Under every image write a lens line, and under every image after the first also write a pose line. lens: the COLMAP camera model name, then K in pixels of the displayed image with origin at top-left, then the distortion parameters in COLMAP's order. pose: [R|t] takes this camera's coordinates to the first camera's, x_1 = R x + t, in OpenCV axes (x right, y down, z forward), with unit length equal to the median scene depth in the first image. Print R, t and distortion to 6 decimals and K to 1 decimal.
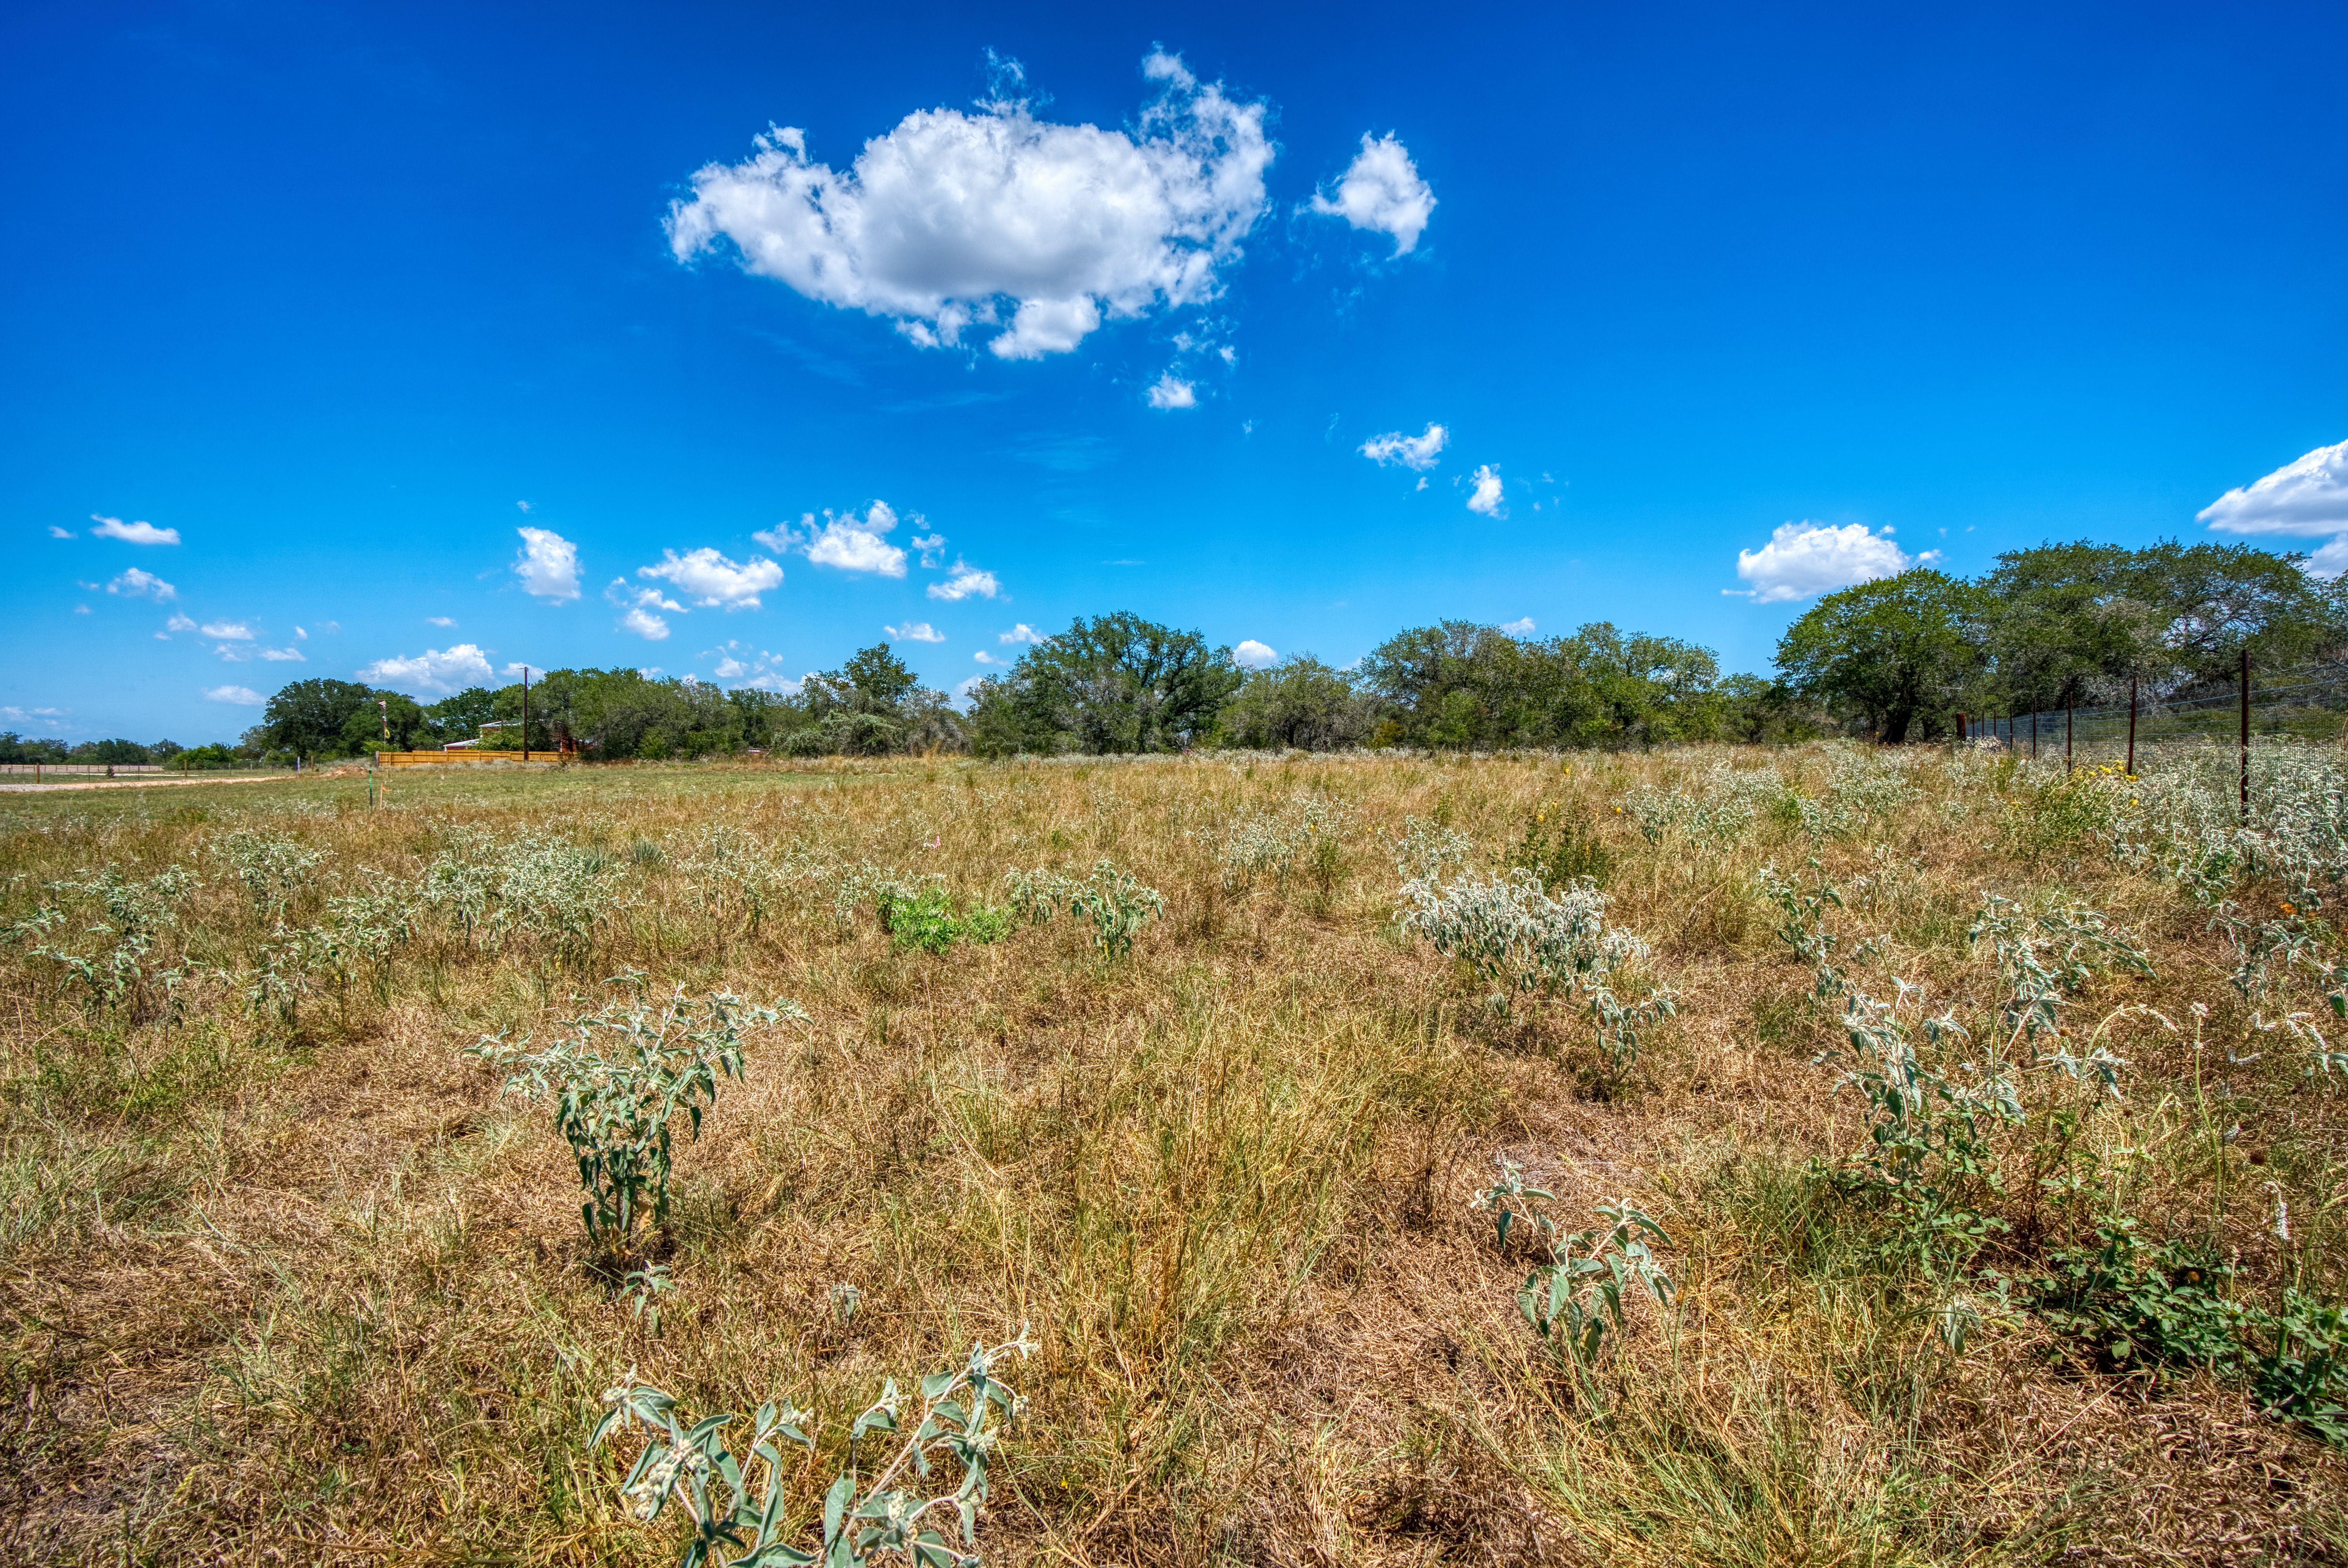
lens RADIAL K [[1097.5, 0, 1188.3], [0, 1097.5, 781.0], [0, 0, 1]] dist [0.001425, 0.000764]
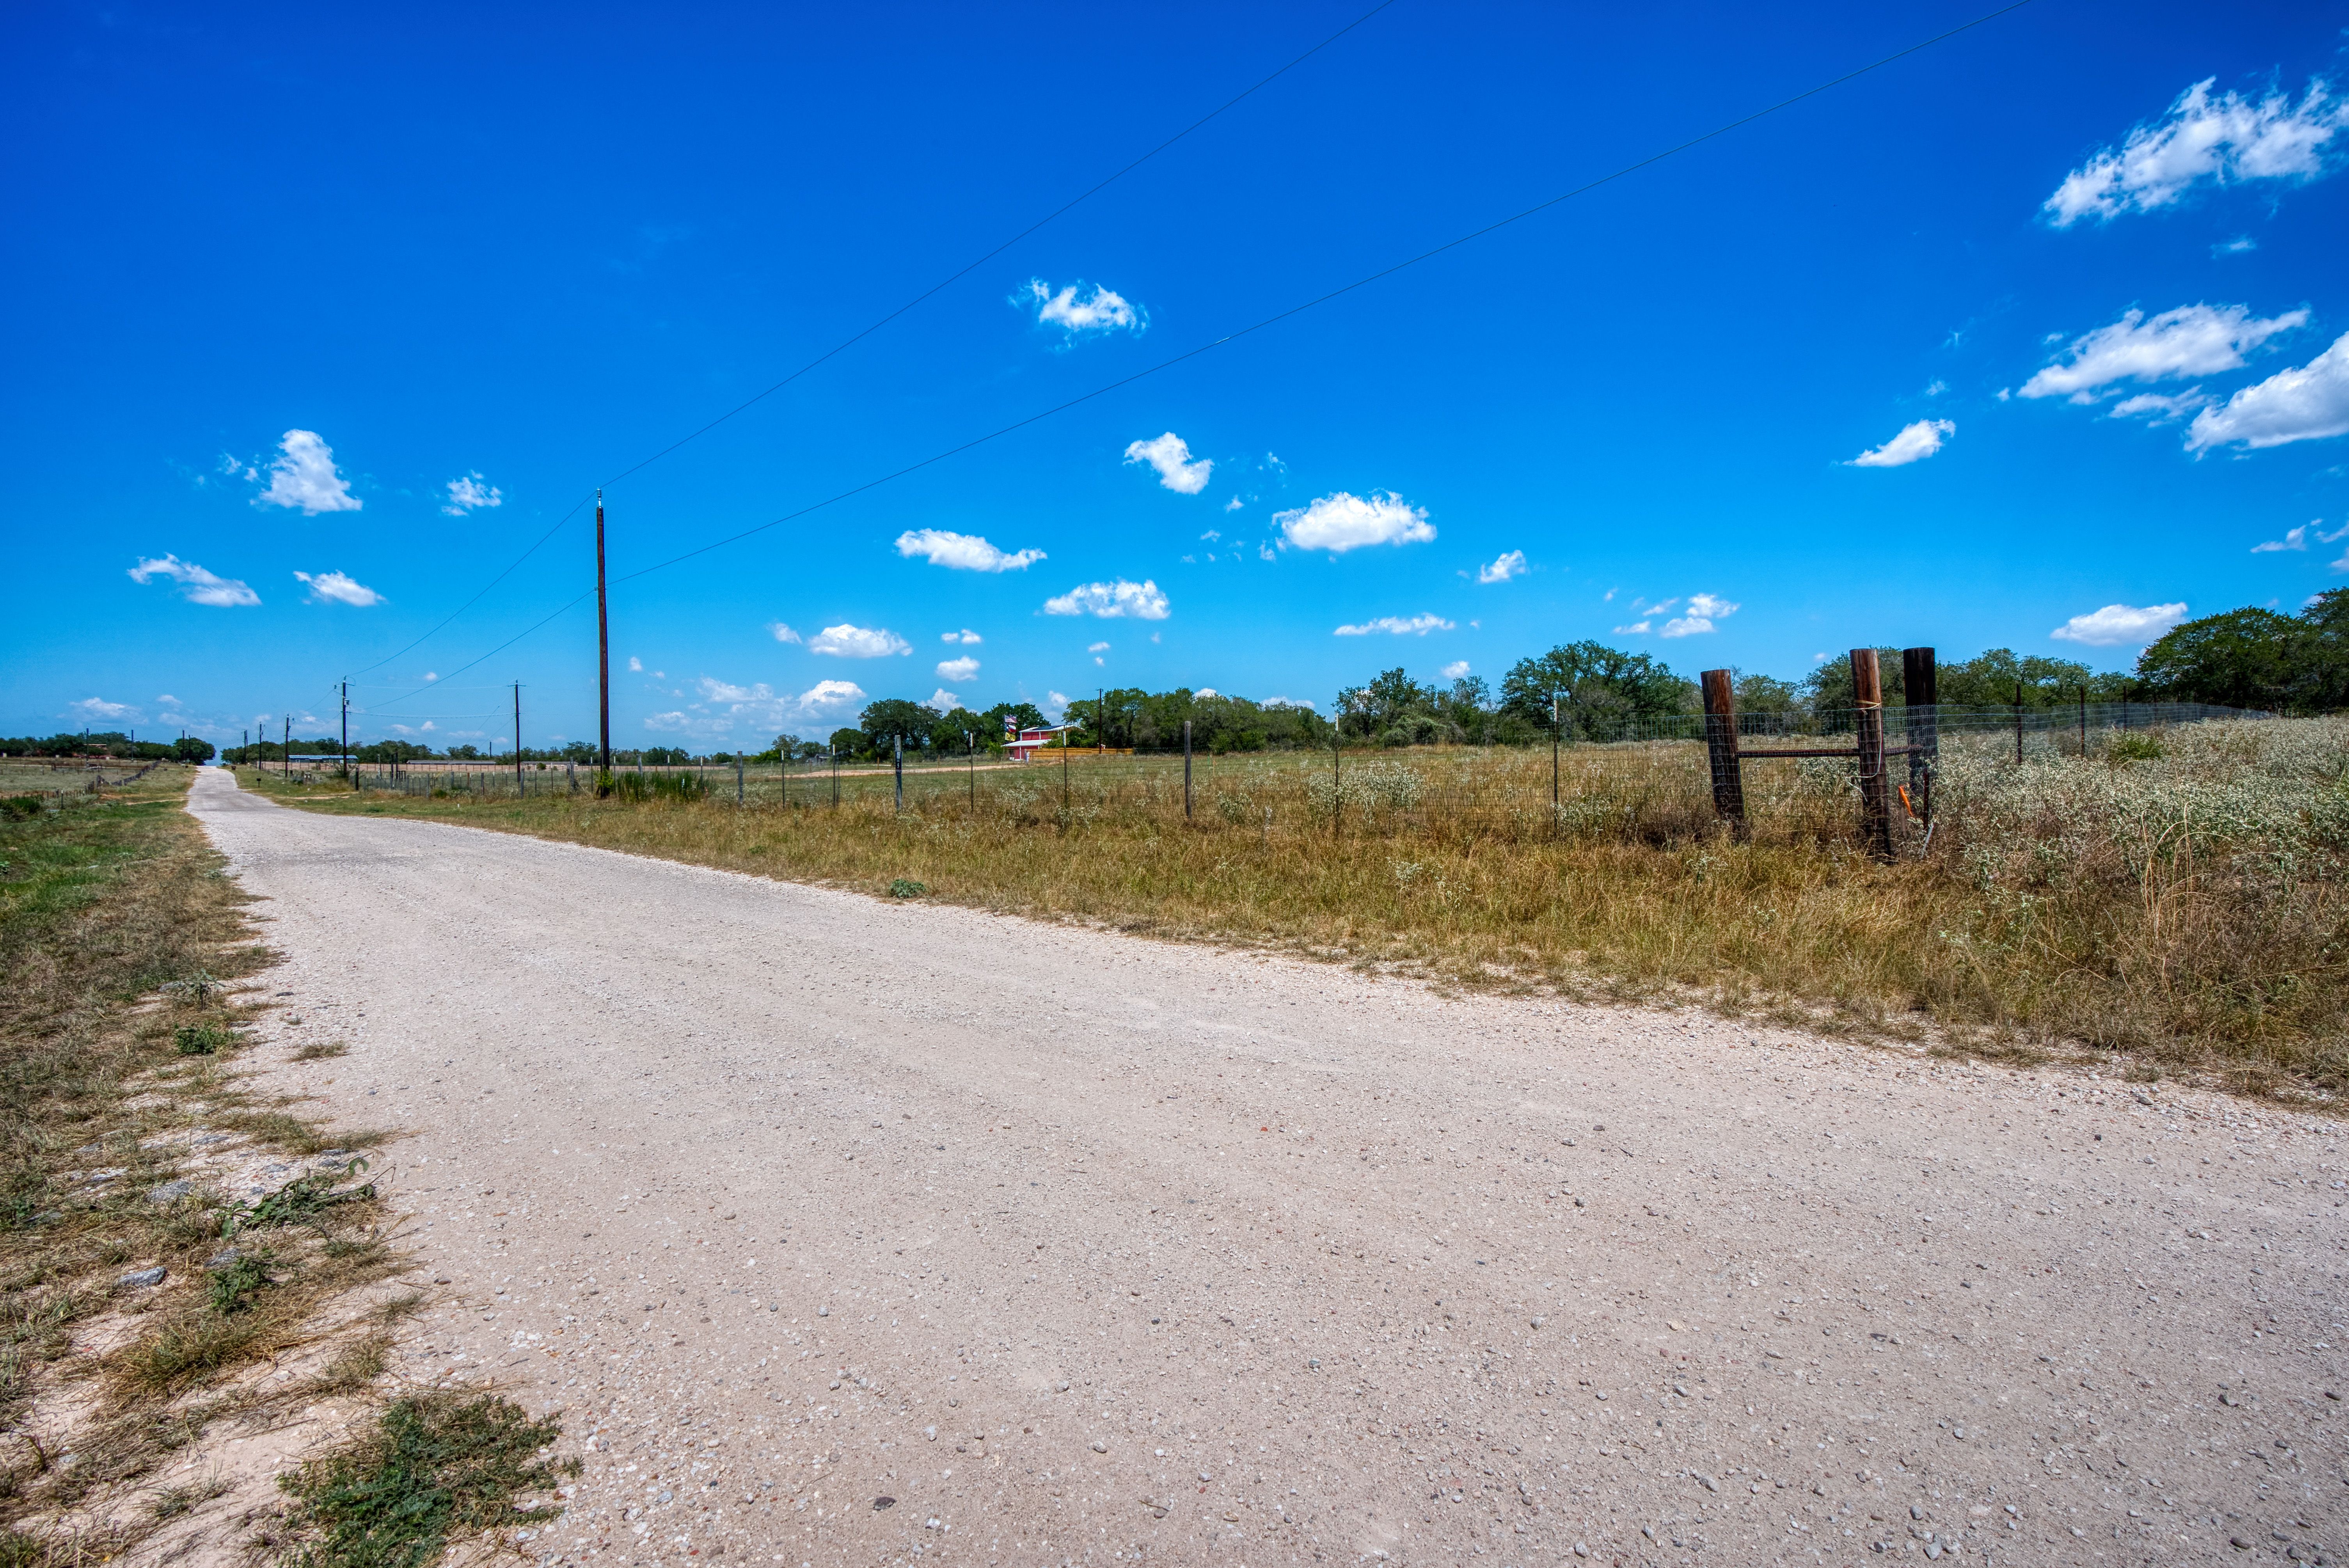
lens RADIAL K [[1098.0, 0, 1171.1], [0, 1098.0, 781.5], [0, 0, 1]] dist [0.001425, 0.000764]
pose [[0.972119, -0.010012, -0.234276, -0.329428], [0.011850, 0.999909, 0.006440, 0.013662], [0.234190, -0.009037, 0.972149, -0.638772]]
